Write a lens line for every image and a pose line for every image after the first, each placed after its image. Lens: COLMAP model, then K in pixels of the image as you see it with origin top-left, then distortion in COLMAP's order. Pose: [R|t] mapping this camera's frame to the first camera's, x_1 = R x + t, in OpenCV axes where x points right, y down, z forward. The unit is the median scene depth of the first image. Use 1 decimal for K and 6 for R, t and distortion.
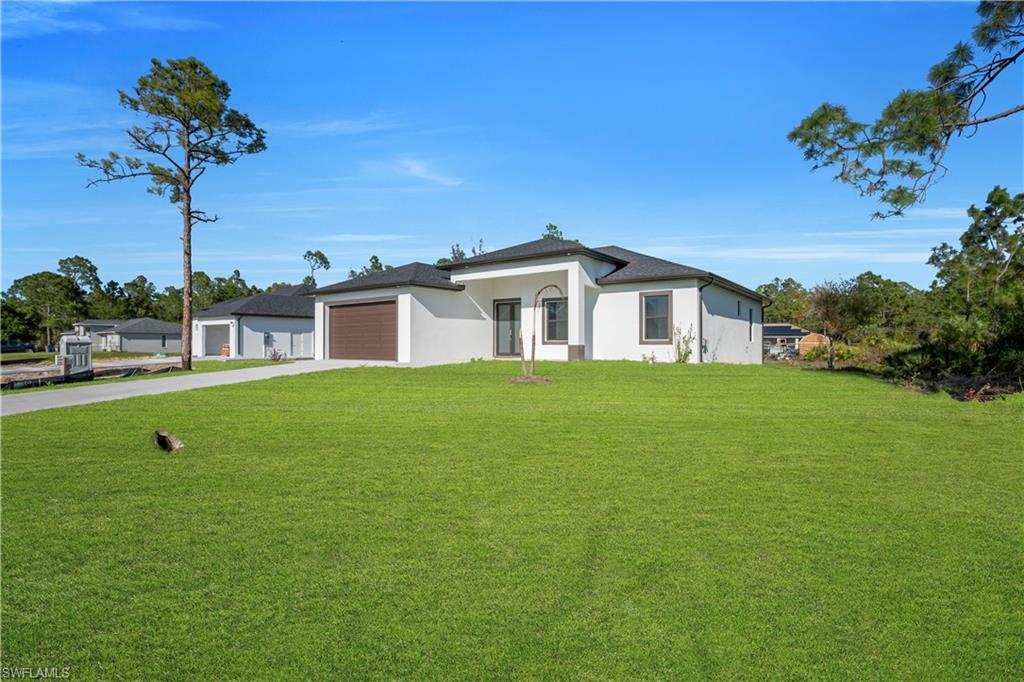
lens RADIAL K [[481.3, 0, 510.8], [0, 481.3, 343.7], [0, 0, 1]] dist [-0.028134, 0.000195]
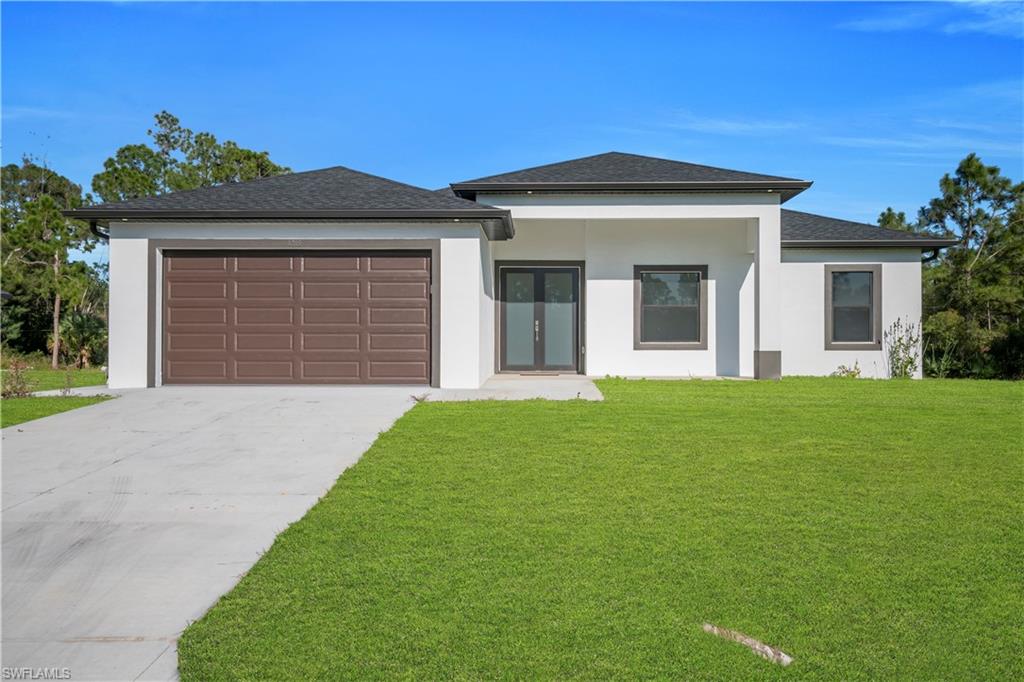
lens RADIAL K [[823.0, 0, 512.0], [0, 823.0, 341.0], [0, 0, 1]] dist [0.058081, 0.004897]
pose [[0.832298, 0.006803, 0.554286, -0.576538], [-0.003381, 0.999968, -0.007197, -0.000569], [-0.554318, 0.004116, 0.832295, 0.311525]]
